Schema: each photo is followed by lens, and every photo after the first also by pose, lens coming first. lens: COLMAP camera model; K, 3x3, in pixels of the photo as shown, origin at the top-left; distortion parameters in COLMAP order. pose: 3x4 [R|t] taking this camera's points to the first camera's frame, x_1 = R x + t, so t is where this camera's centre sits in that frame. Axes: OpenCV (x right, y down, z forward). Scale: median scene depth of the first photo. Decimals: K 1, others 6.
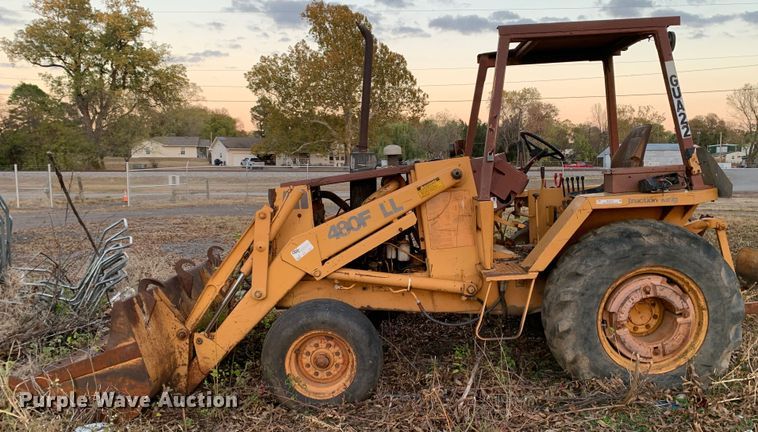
lens RADIAL K [[610.7, 0, 379.0], [0, 610.7, 216.0], [0, 0, 1]] dist [-0.001317, -0.006245]
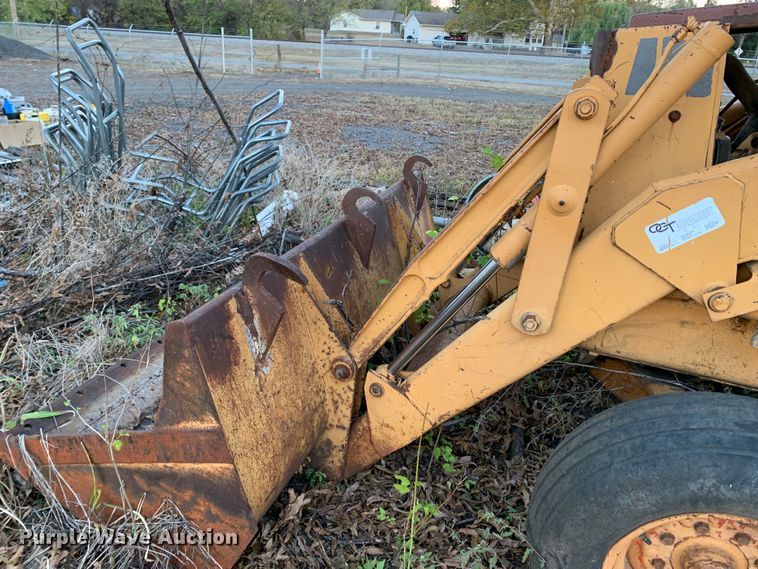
lens RADIAL K [[533.9, 0, 360.1], [0, 533.9, 284.5], [0, 0, 1]] dist [0.022684, -0.008903]
pose [[0.942367, 0.179284, -0.282493, -0.048221], [-0.077729, 0.938527, 0.336340, 0.000002], [0.325427, -0.294998, 0.898373, 0.154075]]
